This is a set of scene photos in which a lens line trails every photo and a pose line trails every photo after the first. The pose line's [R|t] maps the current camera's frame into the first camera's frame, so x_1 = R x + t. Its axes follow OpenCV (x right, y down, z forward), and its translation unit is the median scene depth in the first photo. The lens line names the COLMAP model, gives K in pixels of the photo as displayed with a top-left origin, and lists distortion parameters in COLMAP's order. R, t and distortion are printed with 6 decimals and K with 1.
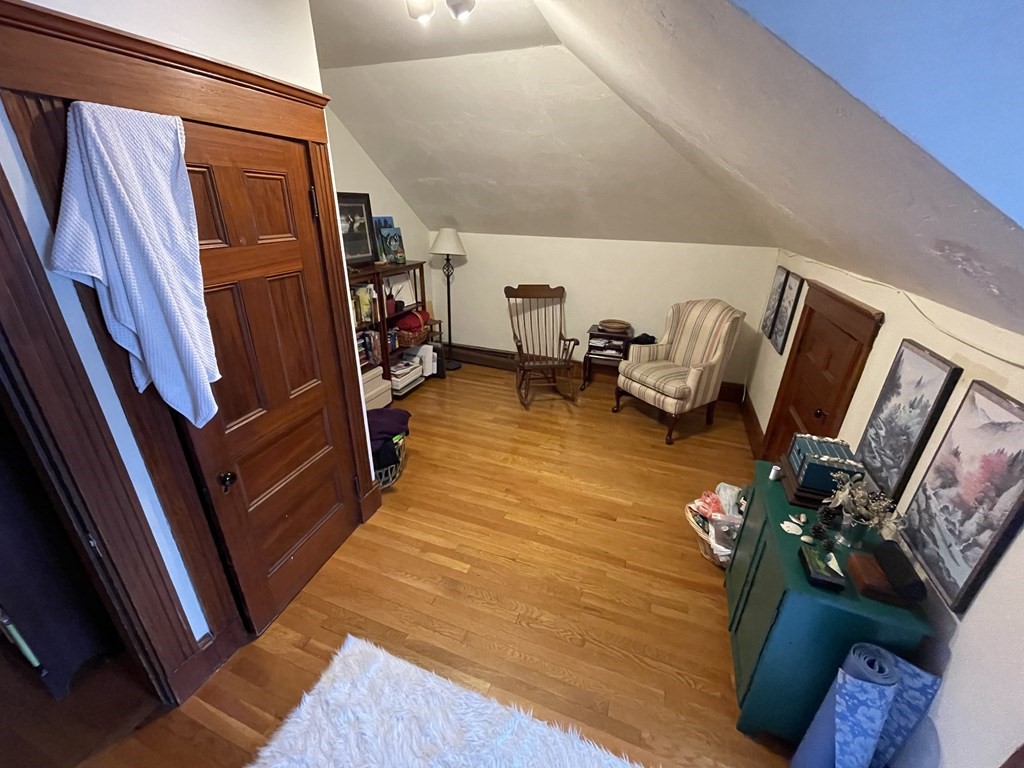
lens RADIAL K [[414.5, 0, 504.4], [0, 414.5, 386.2], [0, 0, 1]] dist [-0.003692, 0.002092]
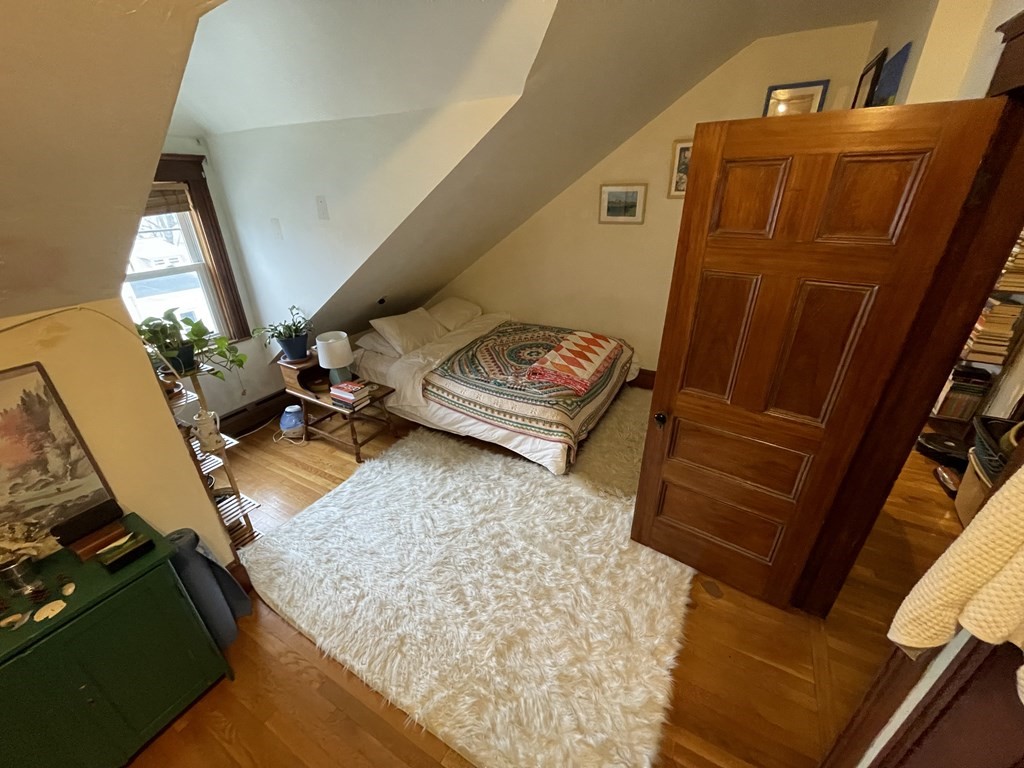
lens RADIAL K [[414.5, 0, 504.4], [0, 414.5, 386.2], [0, 0, 1]] dist [-0.003692, 0.002092]
pose [[-0.988493, -0.065167, 0.136508, -0.338113], [0.063901, 0.638065, 0.767327, -0.640938], [-0.137105, 0.767220, -0.626558, 1.343890]]
